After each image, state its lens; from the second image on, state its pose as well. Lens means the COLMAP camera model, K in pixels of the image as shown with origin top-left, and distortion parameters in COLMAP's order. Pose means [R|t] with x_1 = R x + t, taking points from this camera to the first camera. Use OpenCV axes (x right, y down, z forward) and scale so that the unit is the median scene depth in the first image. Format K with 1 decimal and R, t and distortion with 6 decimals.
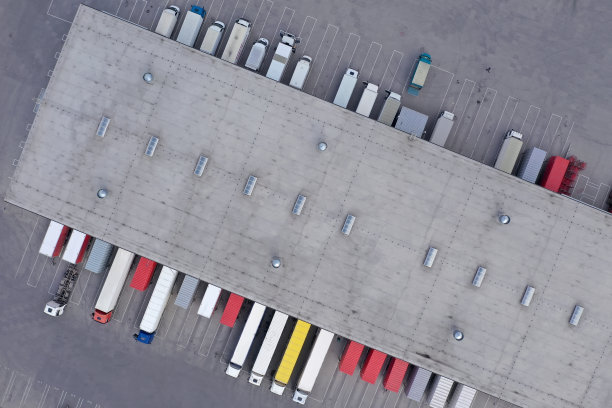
lens RADIAL K [[478.4, 0, 303.2], [0, 478.4, 204.8], [0, 0, 1]] dist [-0.013490, -0.015147]
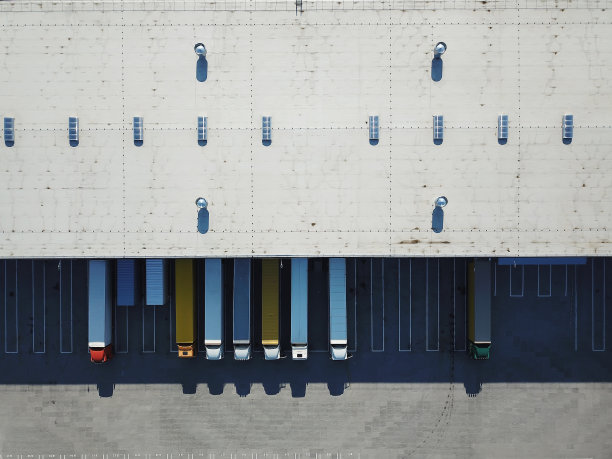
lens RADIAL K [[465.8, 0, 301.4], [0, 465.8, 229.5], [0, 0, 1]] dist [0.012326, -0.016016]
pose [[0.927534, -0.373736, 0.001556, 0.082350], [0.373739, 0.927531, -0.002494, 0.224506], [-0.000511, 0.002895, 0.999996, 0.195658]]
